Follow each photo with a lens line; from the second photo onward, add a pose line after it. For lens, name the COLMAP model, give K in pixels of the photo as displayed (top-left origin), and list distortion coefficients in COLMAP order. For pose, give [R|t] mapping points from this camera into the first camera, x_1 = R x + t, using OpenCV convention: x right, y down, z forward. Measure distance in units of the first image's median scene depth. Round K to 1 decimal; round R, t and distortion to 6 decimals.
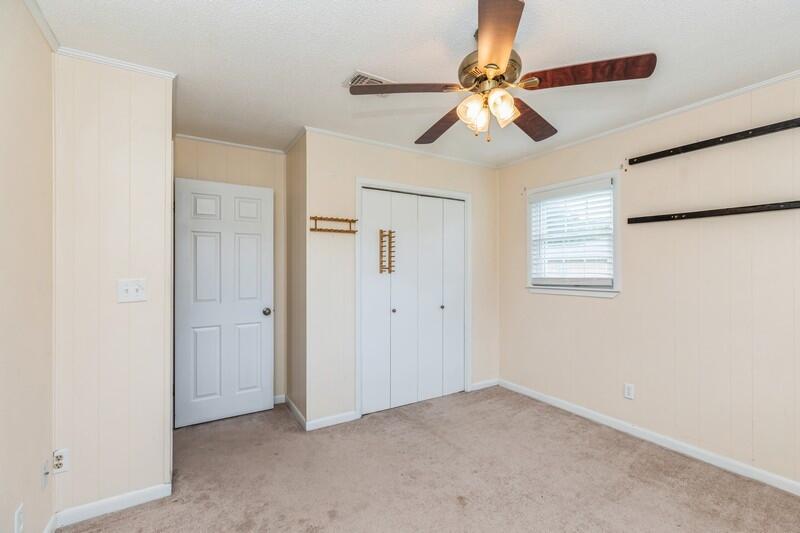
lens RADIAL K [[356.2, 0, 401.4], [0, 356.2, 271.2], [0, 0, 1]] dist [0.000147, 0.000067]
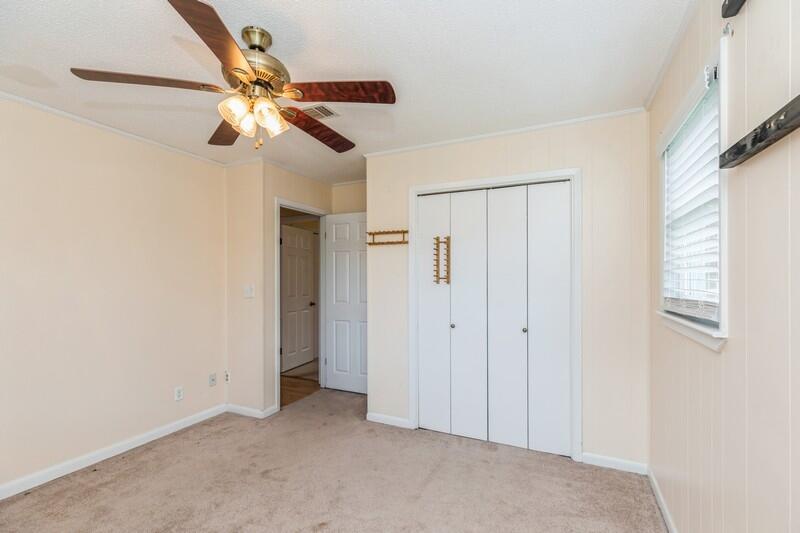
lens RADIAL K [[365.0, 0, 397.7], [0, 365.0, 278.5], [0, 0, 1]] dist [0.002596, 0.000223]
pose [[0.541748, 0.011103, -0.840467, 0.728186], [-0.002671, 0.999930, 0.011488, -0.020021], [0.840537, -0.003979, 0.541740, 0.422013]]
